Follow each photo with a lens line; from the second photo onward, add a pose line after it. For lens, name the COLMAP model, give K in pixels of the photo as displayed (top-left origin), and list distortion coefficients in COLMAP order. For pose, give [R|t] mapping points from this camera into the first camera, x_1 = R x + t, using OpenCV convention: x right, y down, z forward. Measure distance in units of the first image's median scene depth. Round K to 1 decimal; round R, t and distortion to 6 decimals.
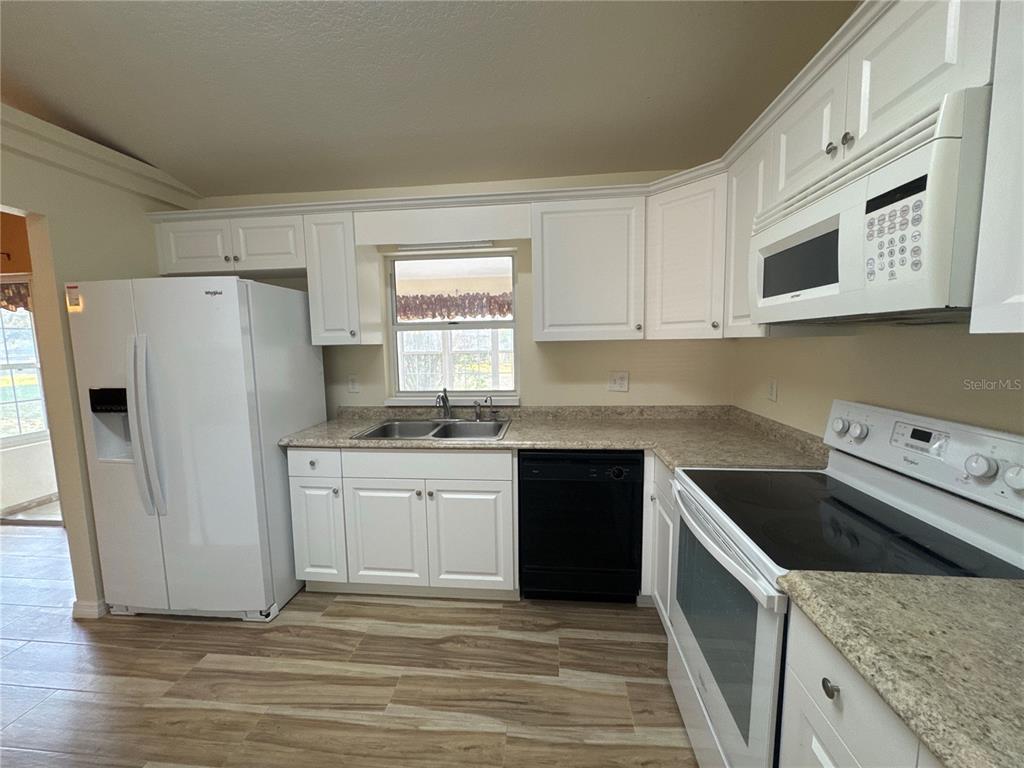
lens RADIAL K [[410.4, 0, 510.1], [0, 410.4, 379.9], [0, 0, 1]] dist [-0.000301, -0.000060]
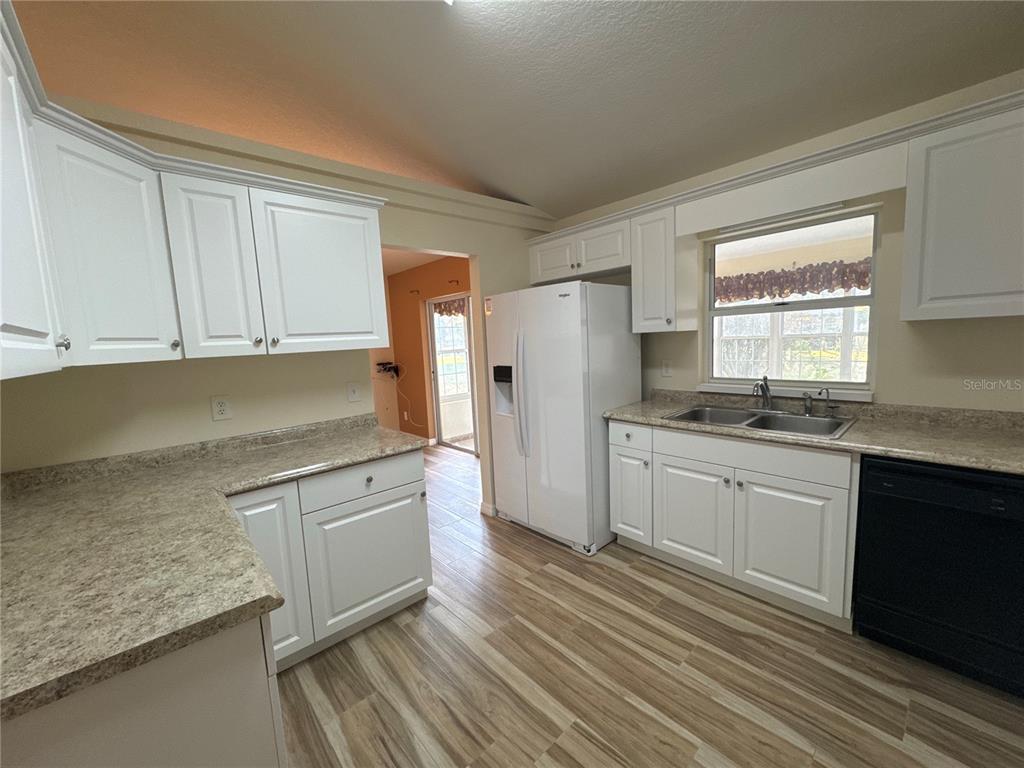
lens RADIAL K [[410.4, 0, 508.6], [0, 410.4, 381.1], [0, 0, 1]] dist [-0.000301, -0.000060]
pose [[0.741131, 0.052984, -0.669266, 0.022544], [-0.027513, 0.998440, 0.048577, 0.001538], [0.670796, -0.017589, 0.741433, -0.053316]]
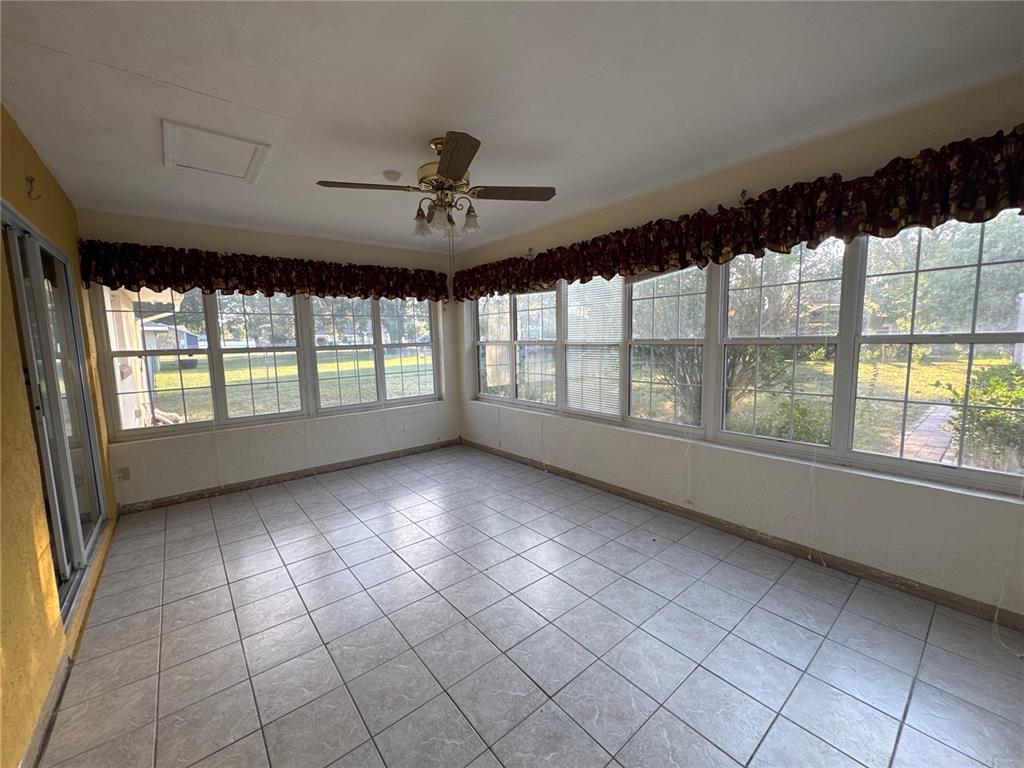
lens RADIAL K [[410.4, 0, 510.2], [0, 410.4, 383.4], [0, 0, 1]] dist [-0.000301, -0.000060]
pose [[0.709165, 0.082104, -0.700245, 0.016044], [-0.052486, 0.996588, 0.063695, -0.066165], [0.703086, -0.008418, 0.711055, 0.903815]]
